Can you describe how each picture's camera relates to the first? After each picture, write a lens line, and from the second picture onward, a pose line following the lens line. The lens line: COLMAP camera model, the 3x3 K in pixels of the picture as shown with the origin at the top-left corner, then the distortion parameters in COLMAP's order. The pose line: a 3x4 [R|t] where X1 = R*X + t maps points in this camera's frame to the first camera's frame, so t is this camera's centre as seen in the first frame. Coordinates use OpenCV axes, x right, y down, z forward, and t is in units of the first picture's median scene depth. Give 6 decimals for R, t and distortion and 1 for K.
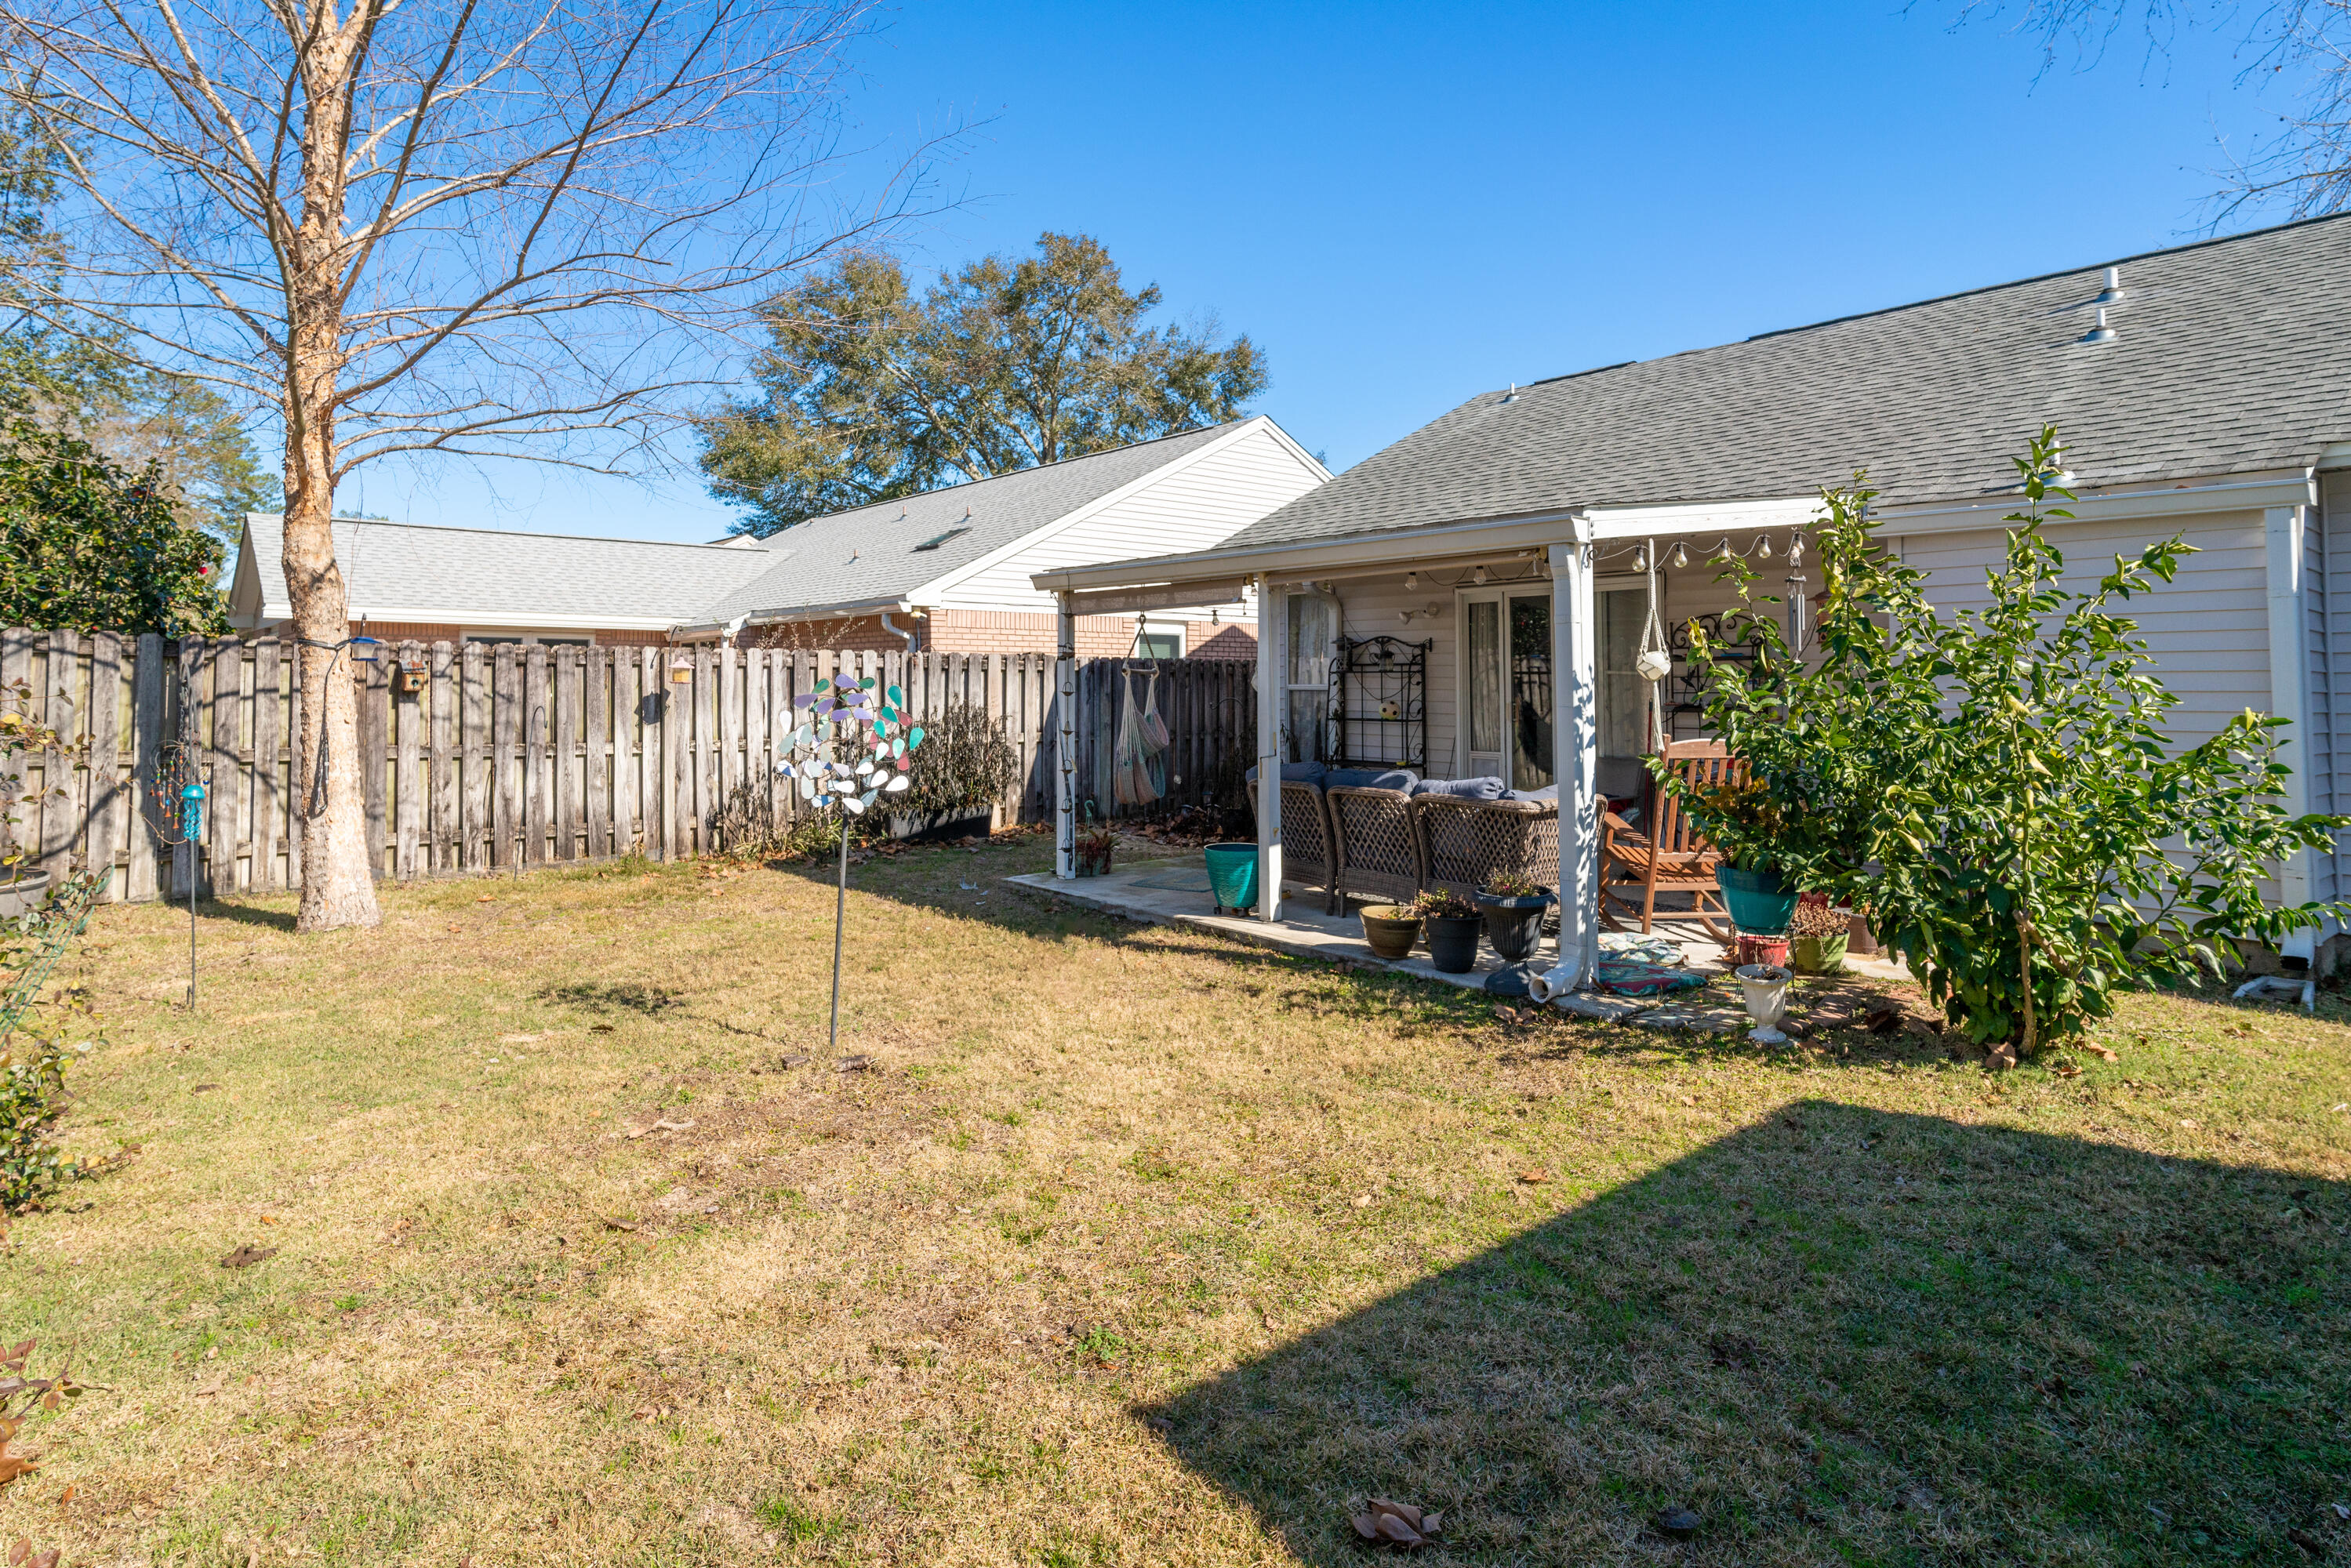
lens RADIAL K [[1280.0, 0, 1178.1], [0, 1280.0, 587.0], [0, 0, 1]] dist [0.000382, 0.000356]
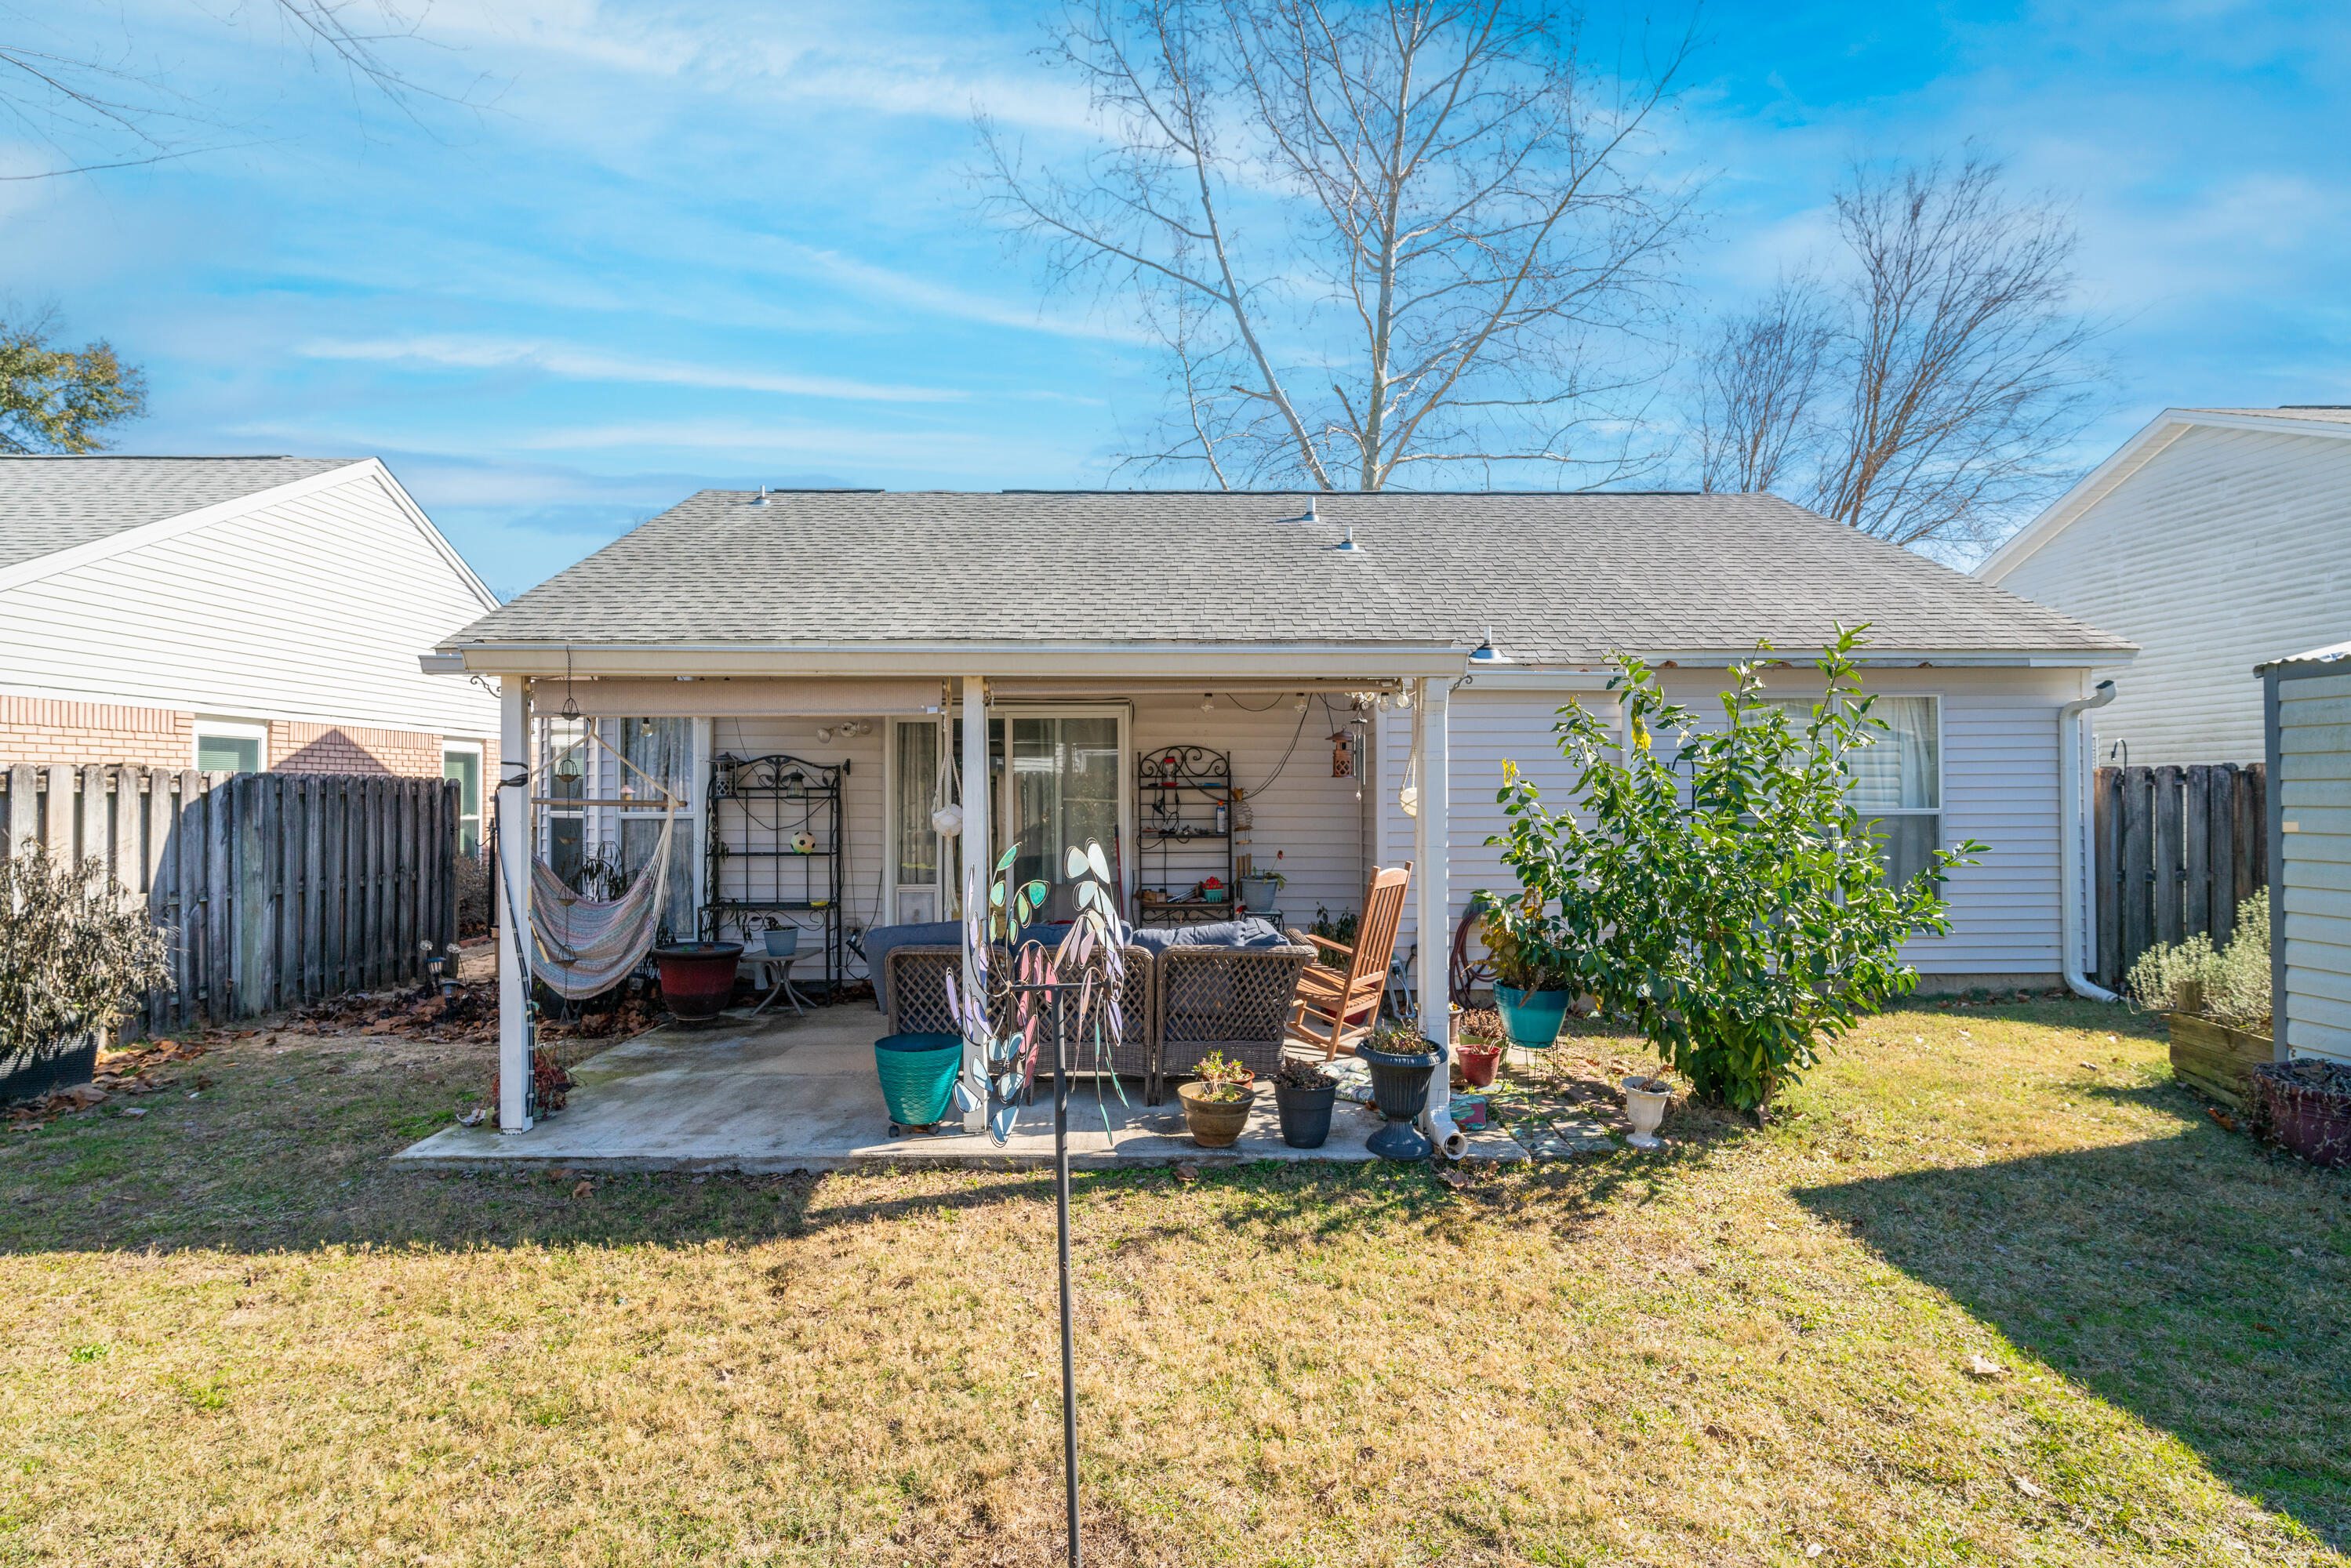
lens RADIAL K [[1106.4, 0, 1159.6], [0, 1106.4, 789.7], [0, 0, 1]] dist [-0.000199, -0.000032]
pose [[0.628318, 0.003058, 0.777951, -0.262275], [-0.058013, 0.997392, 0.042935, 0.015867], [-0.775791, -0.072108, 0.626857, 0.361885]]
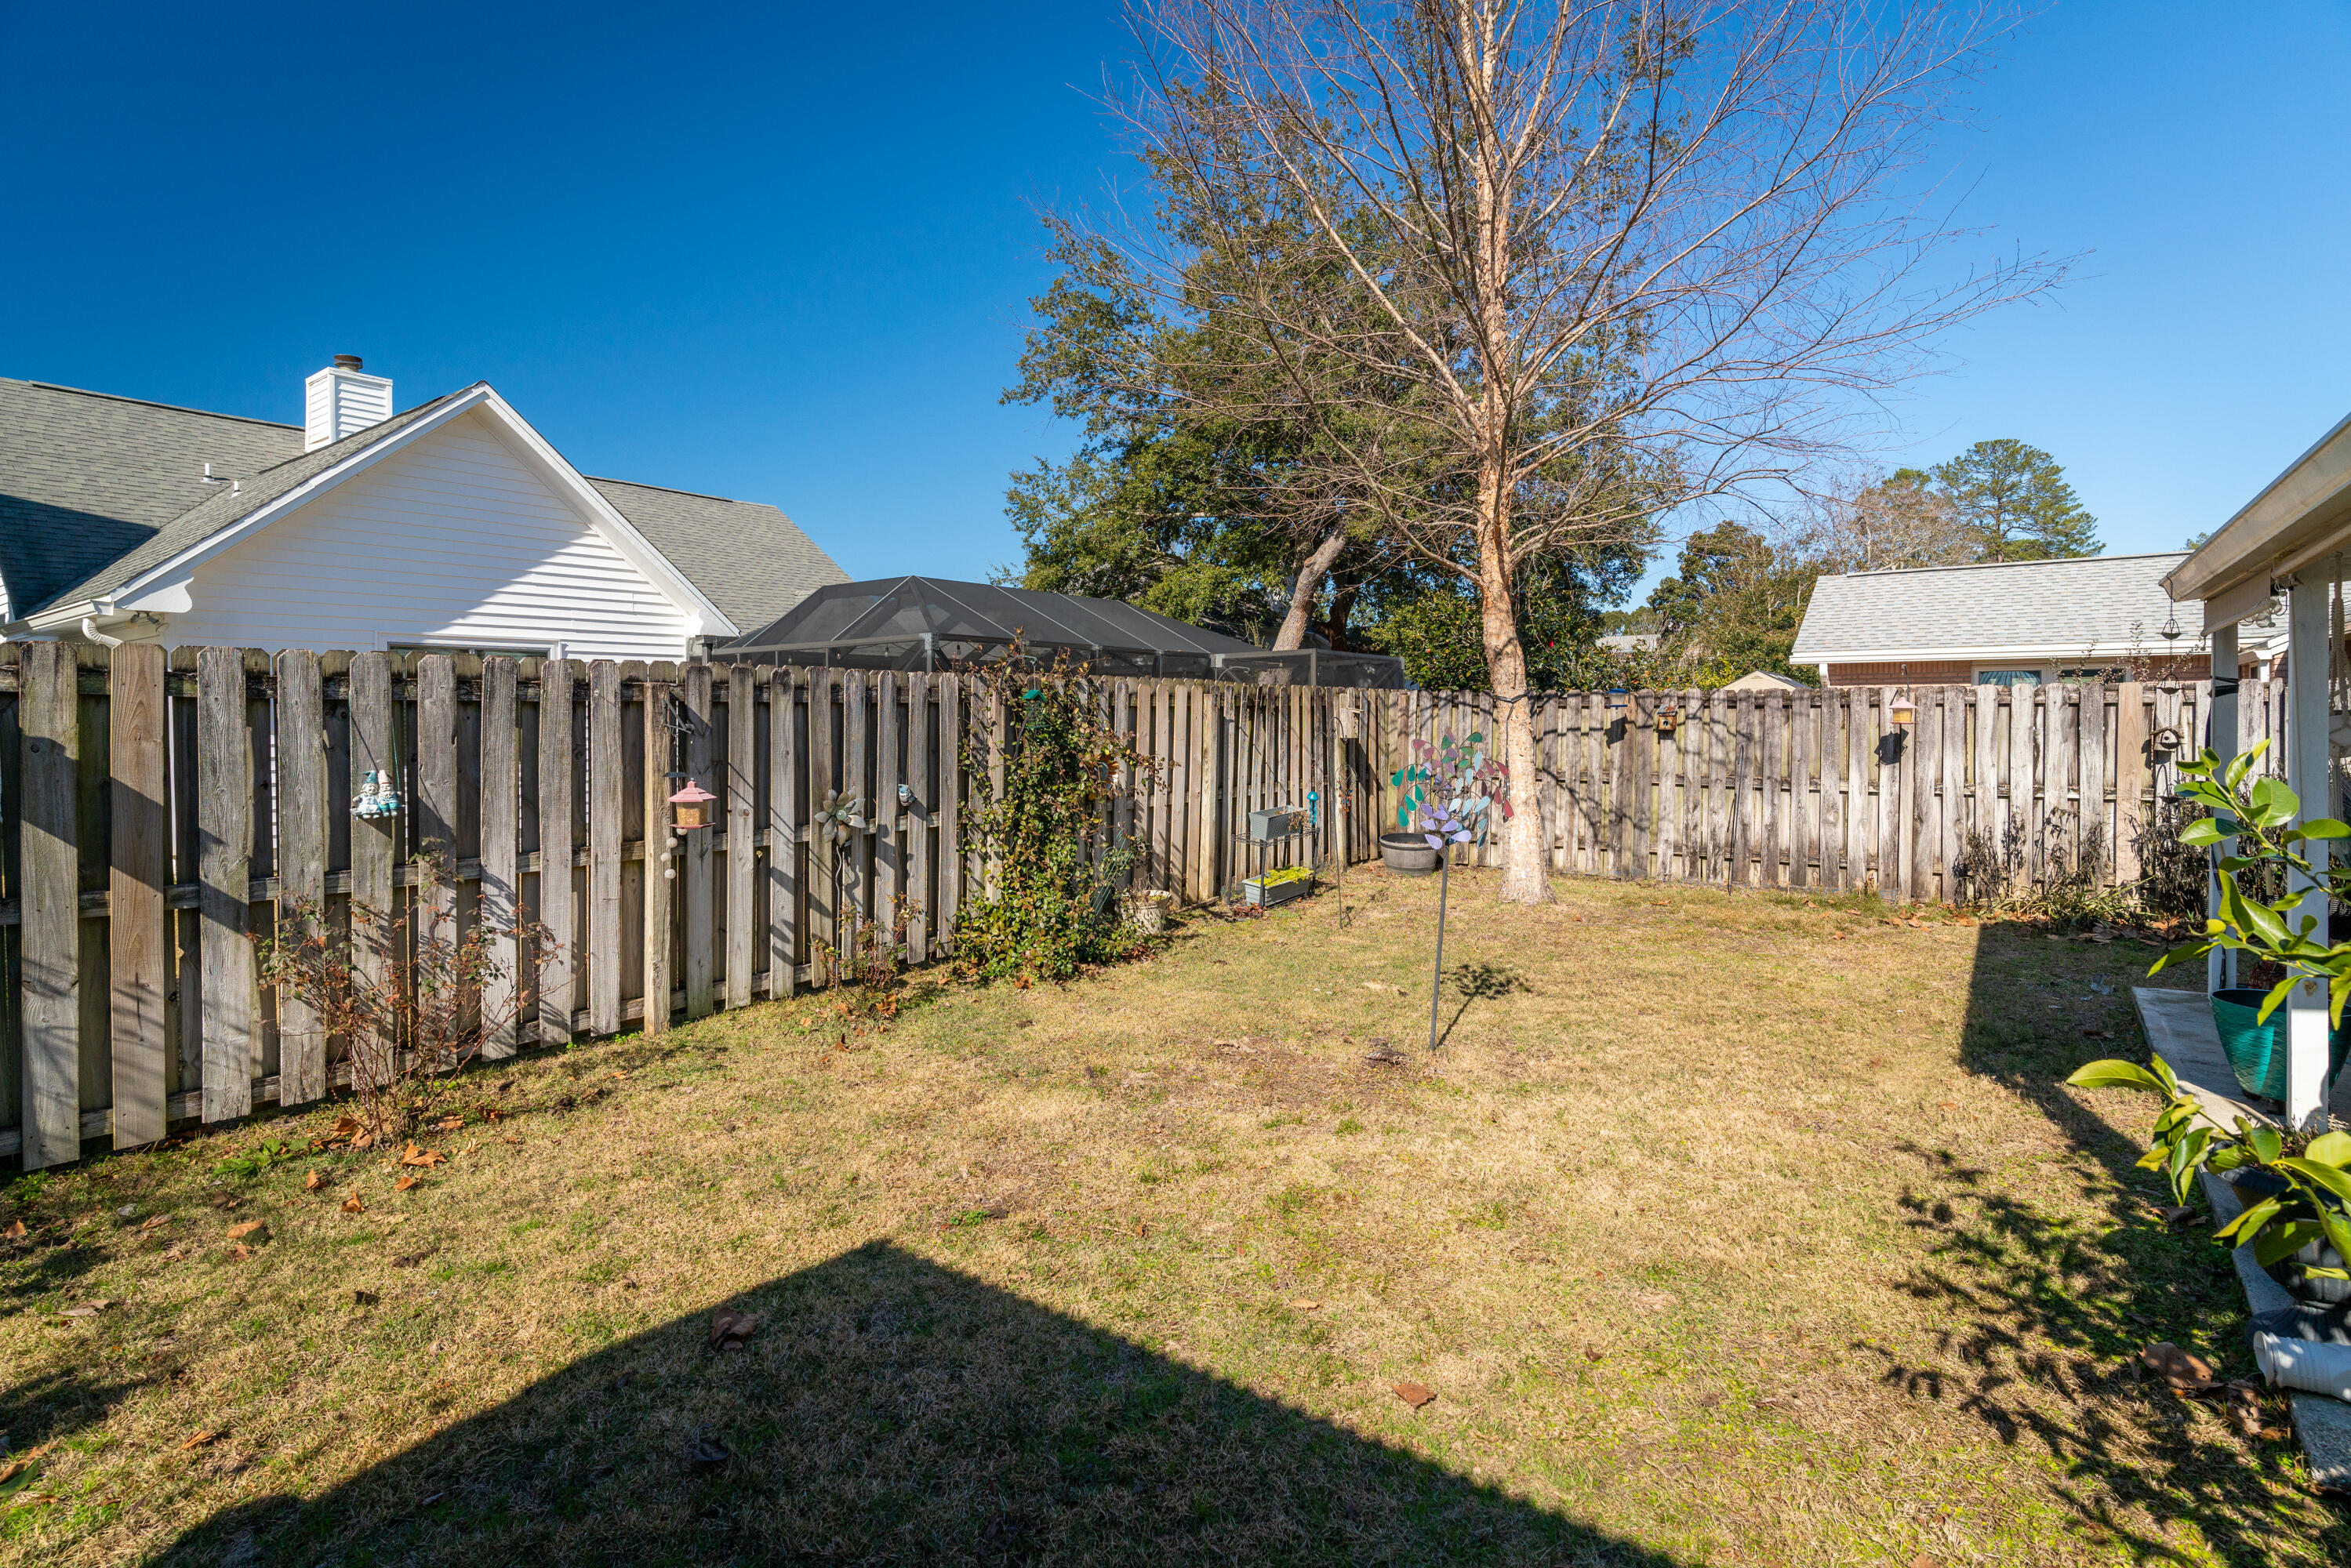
lens RADIAL K [[1140.9, 0, 1174.7], [0, 1140.9, 743.0], [0, 0, 1]] dist [-0.000258, 0.000076]
pose [[0.226823, 0.021877, -0.973690, 0.332279], [0.082988, 0.995678, 0.041703, 0.007753], [0.970394, -0.090264, 0.224027, 0.267860]]
